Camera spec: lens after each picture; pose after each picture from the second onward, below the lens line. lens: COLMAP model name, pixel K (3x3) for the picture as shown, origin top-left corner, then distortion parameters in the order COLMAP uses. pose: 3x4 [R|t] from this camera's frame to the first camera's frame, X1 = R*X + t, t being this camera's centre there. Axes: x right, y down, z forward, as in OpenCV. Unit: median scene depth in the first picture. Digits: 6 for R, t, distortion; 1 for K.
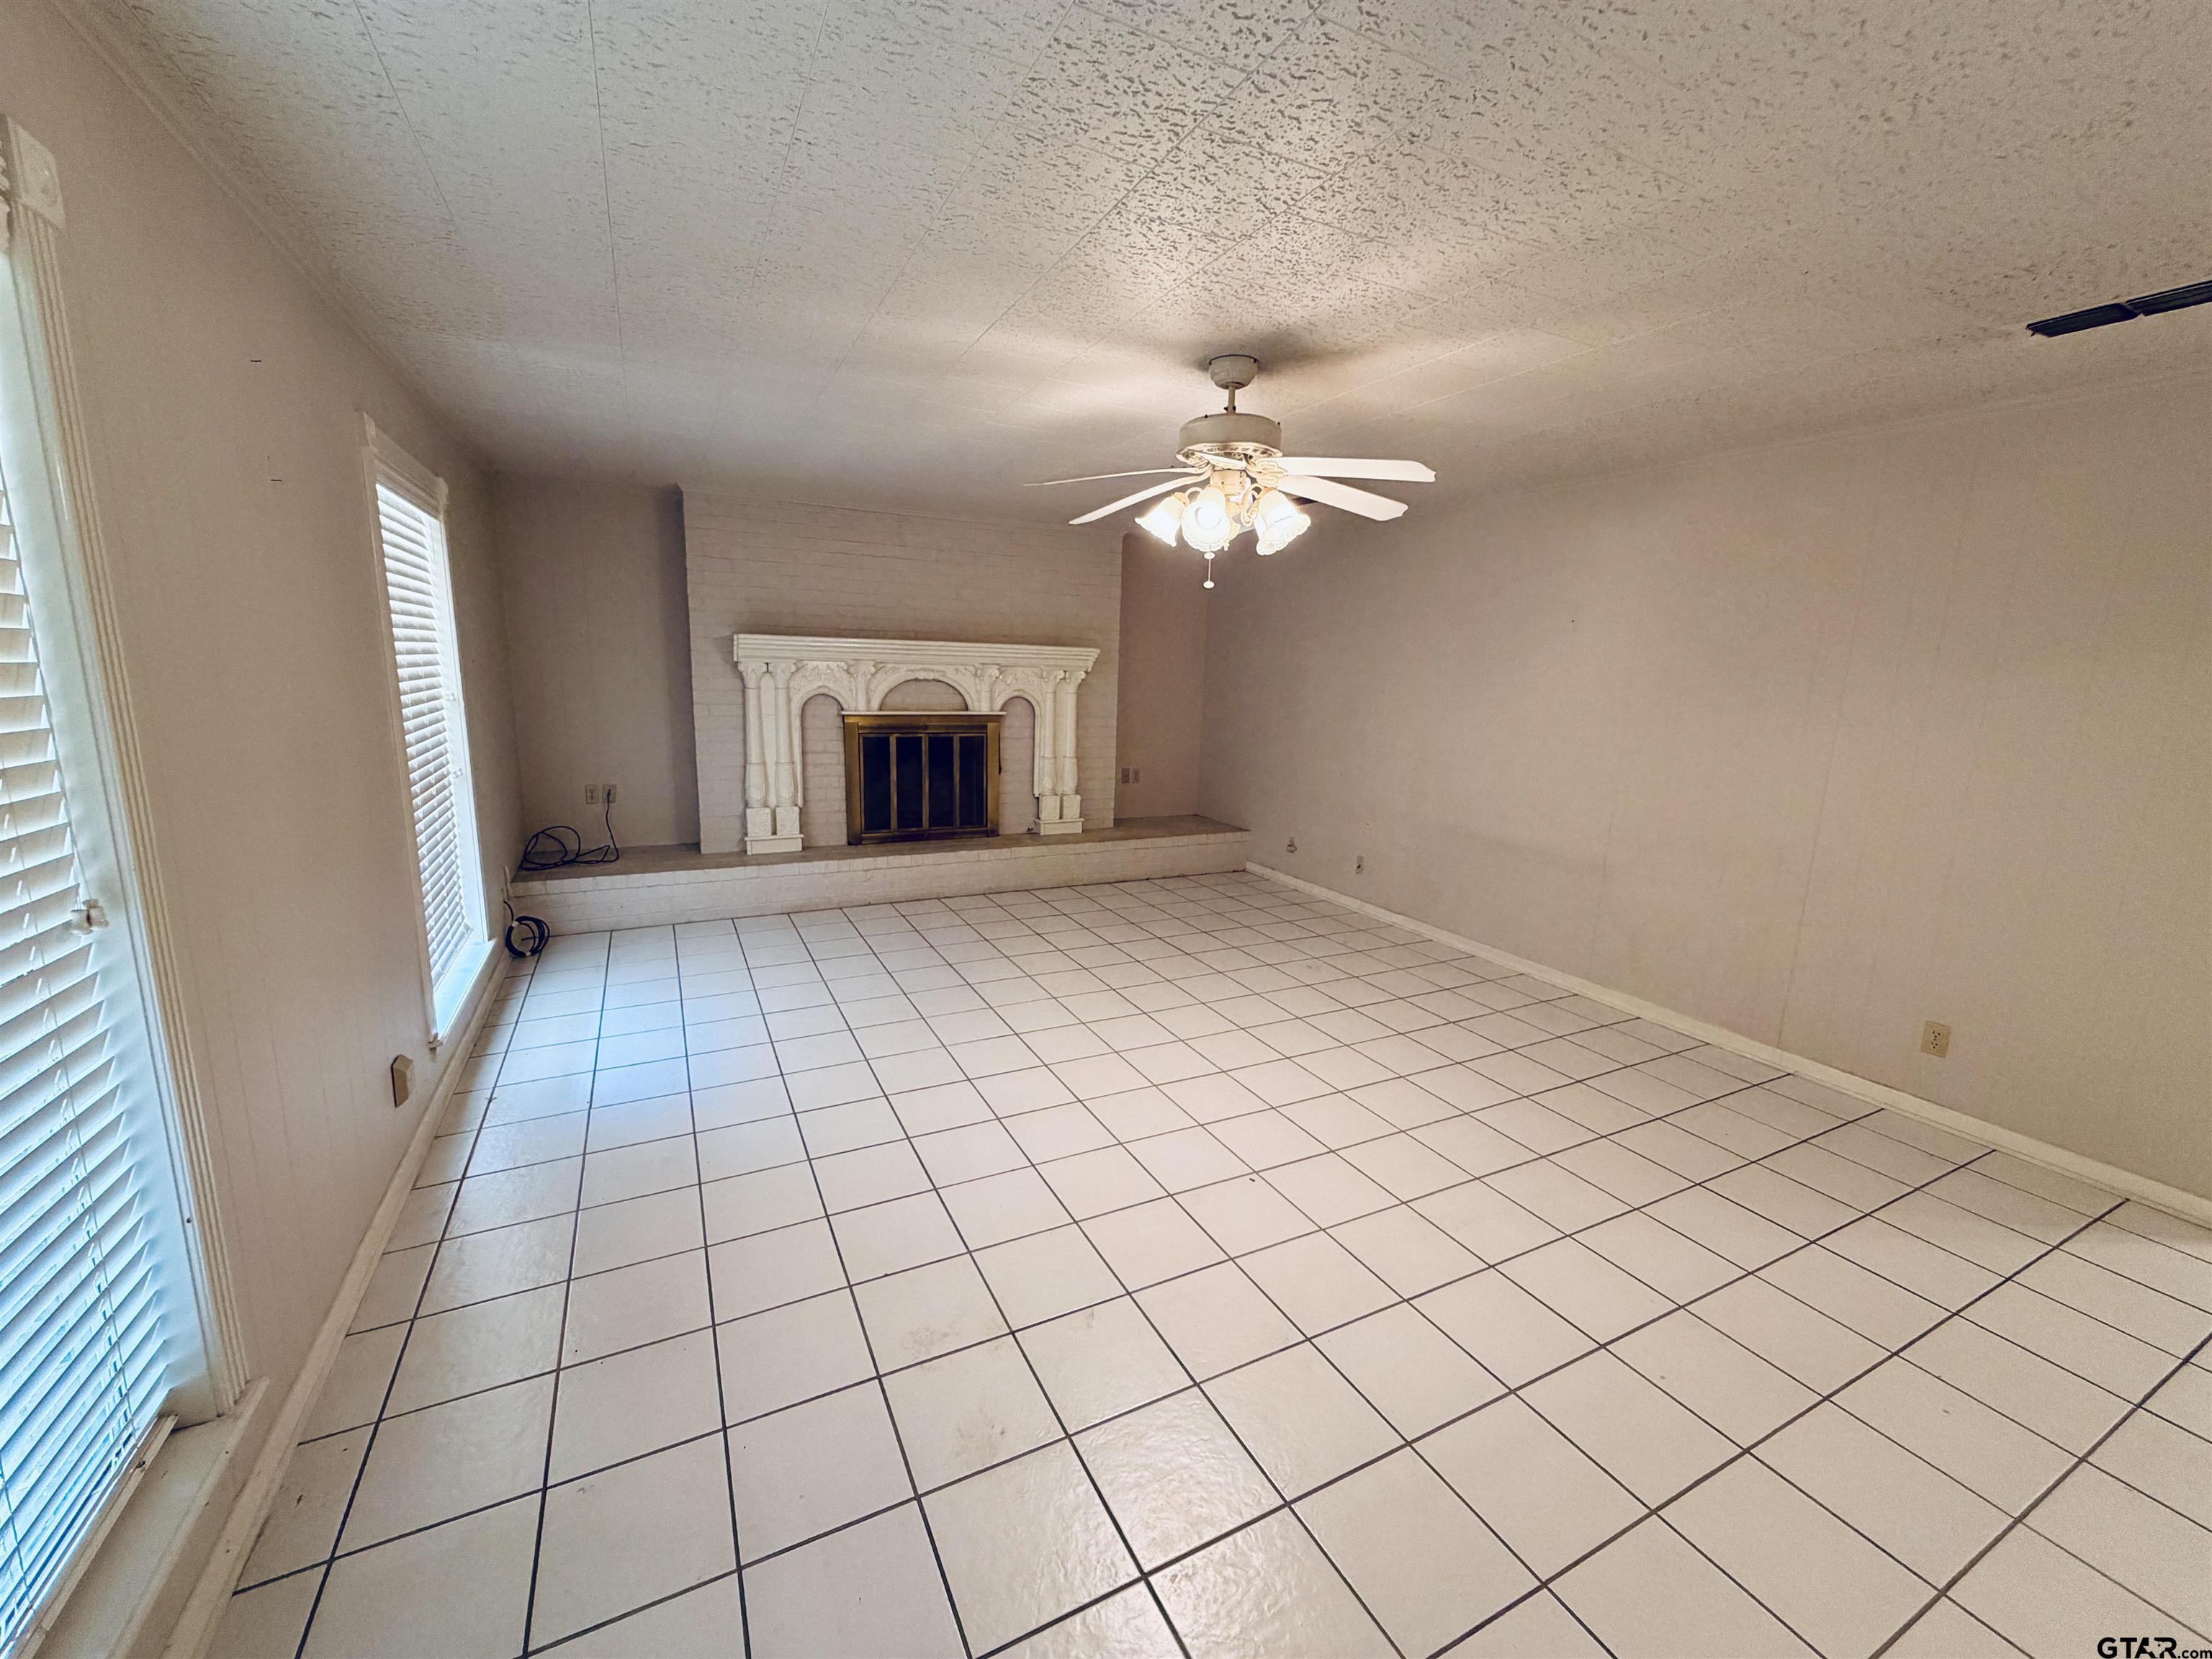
lens RADIAL K [[882.2, 0, 1102.8], [0, 882.2, 832.7], [0, 0, 1]] dist [-0.004504, 0.000035]
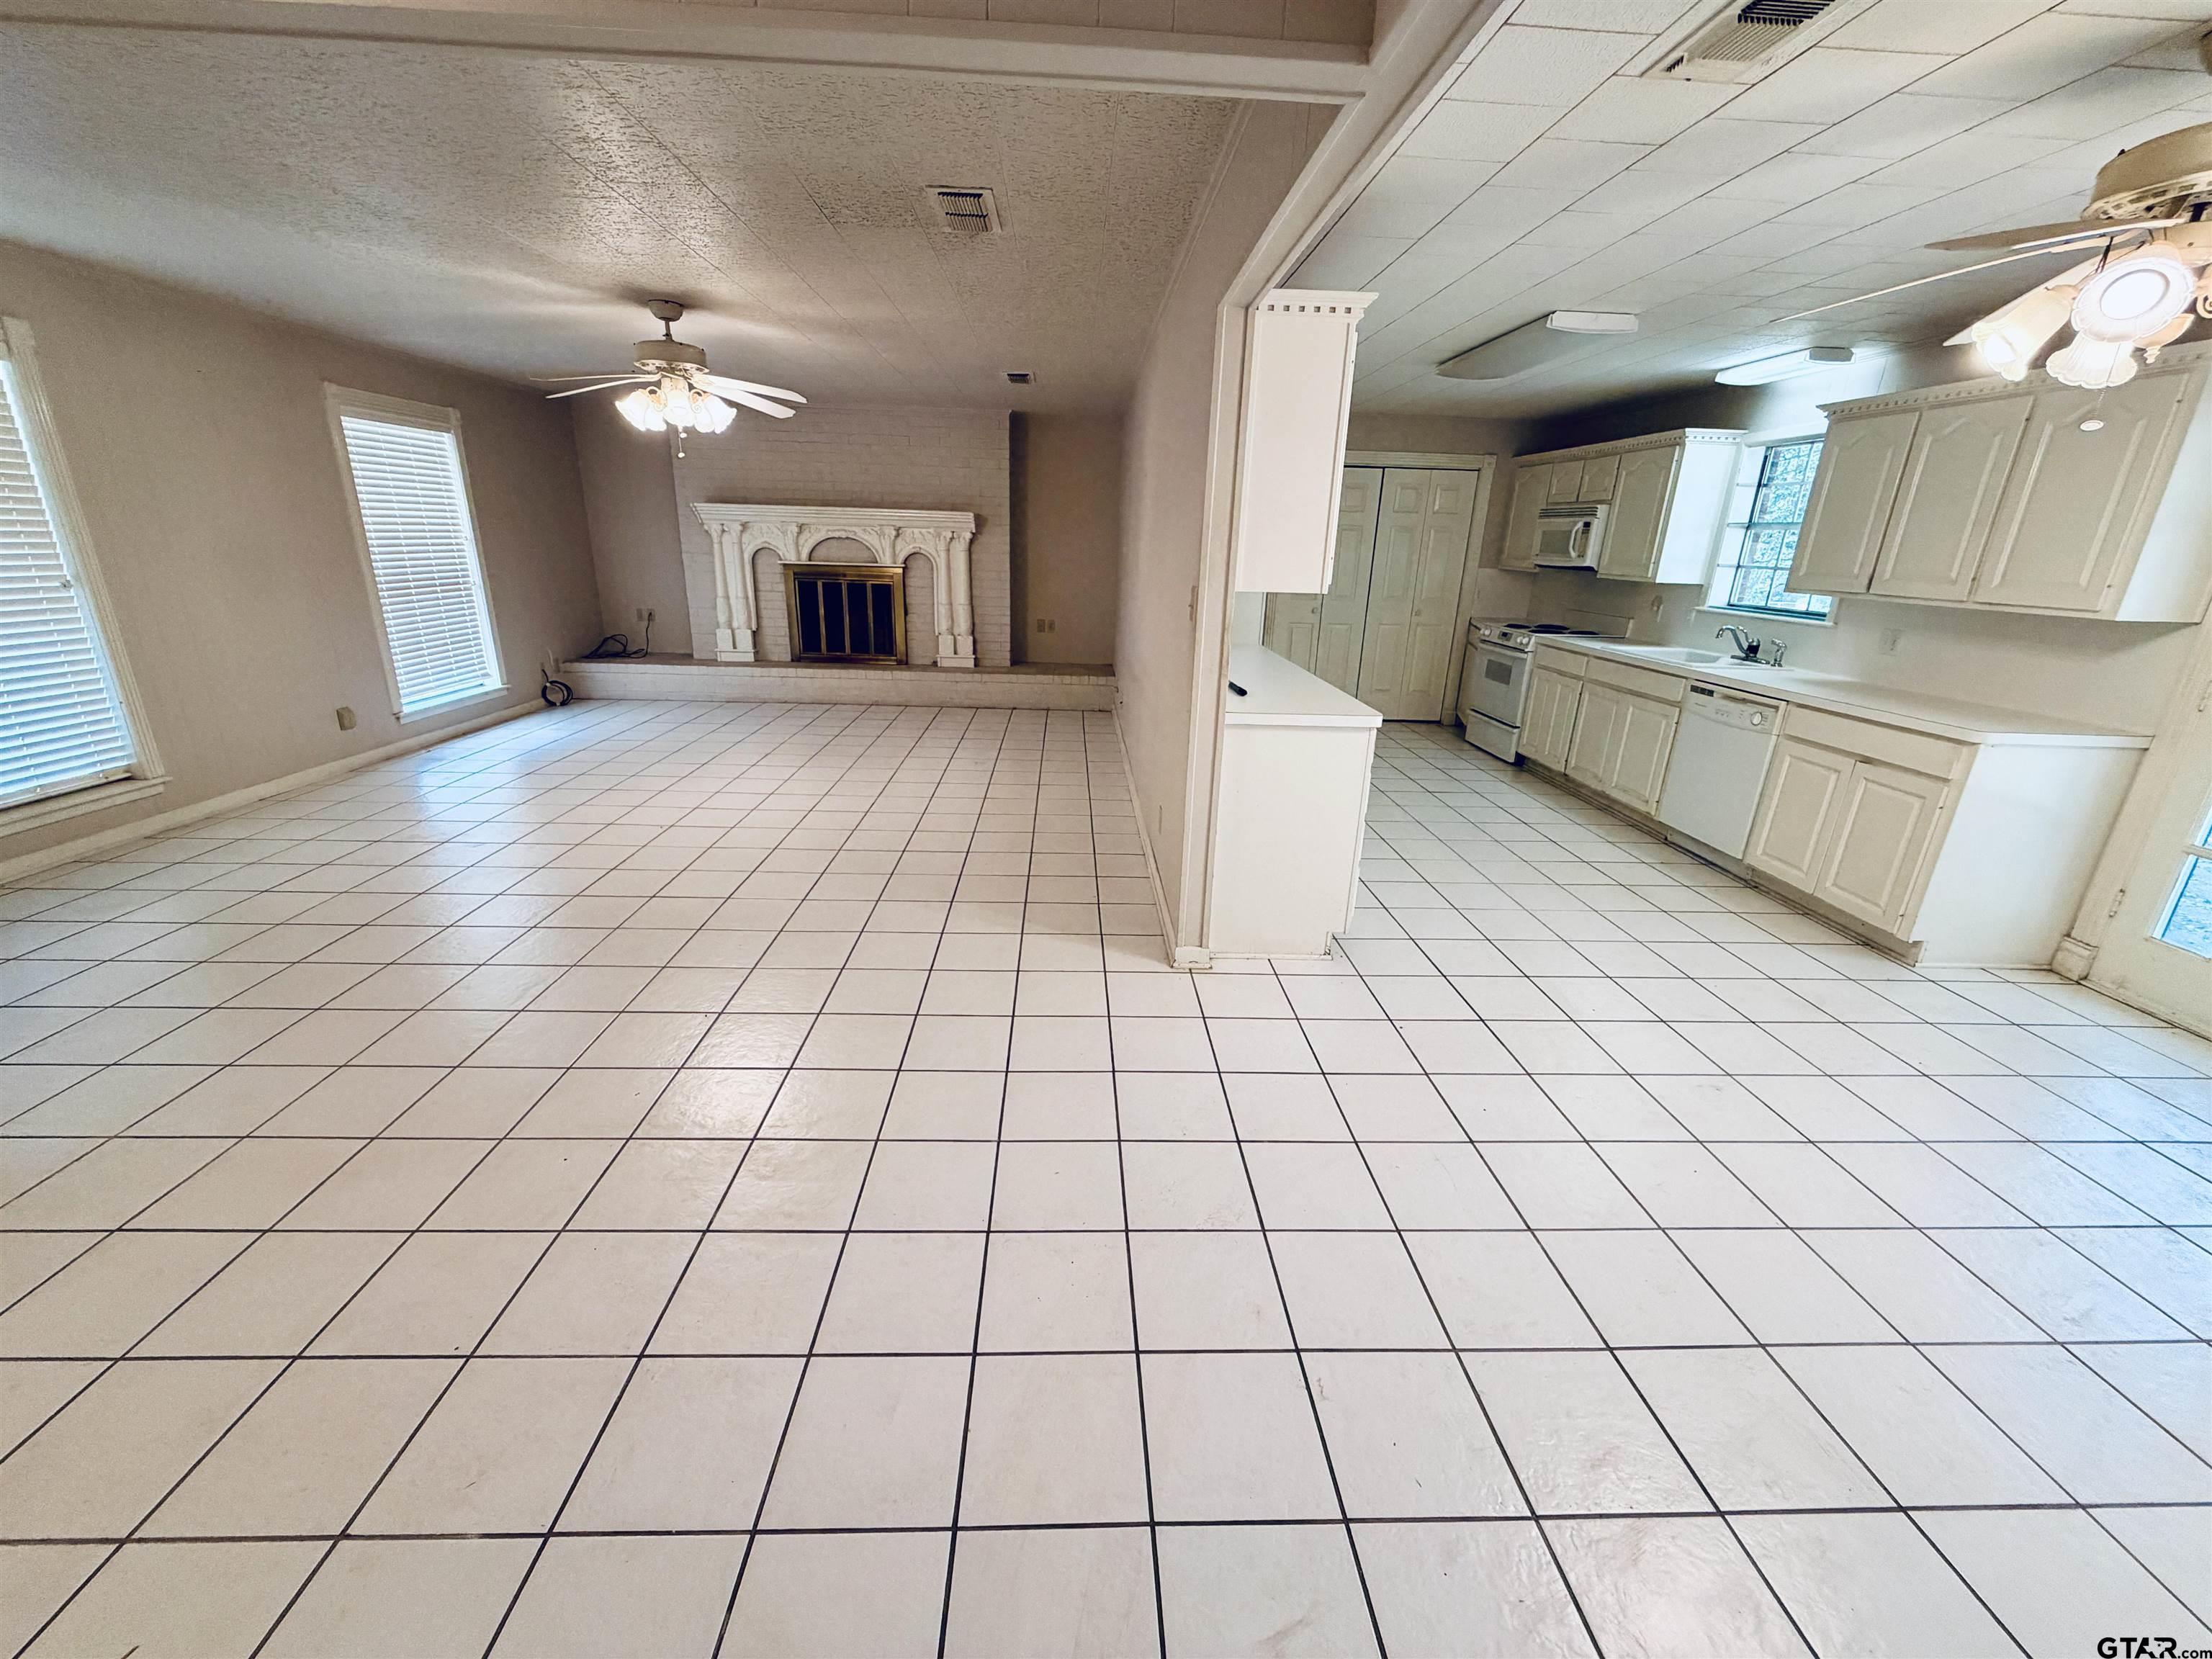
lens RADIAL K [[882.2, 0, 1094.9], [0, 882.2, 837.1], [0, 0, 1]] dist [-0.004504, 0.000035]
pose [[0.912608, 0.134815, -0.385968, 0.733543], [-0.083636, 0.985665, 0.146528, 0.044568], [0.400189, -0.101442, 0.910801, -0.100757]]
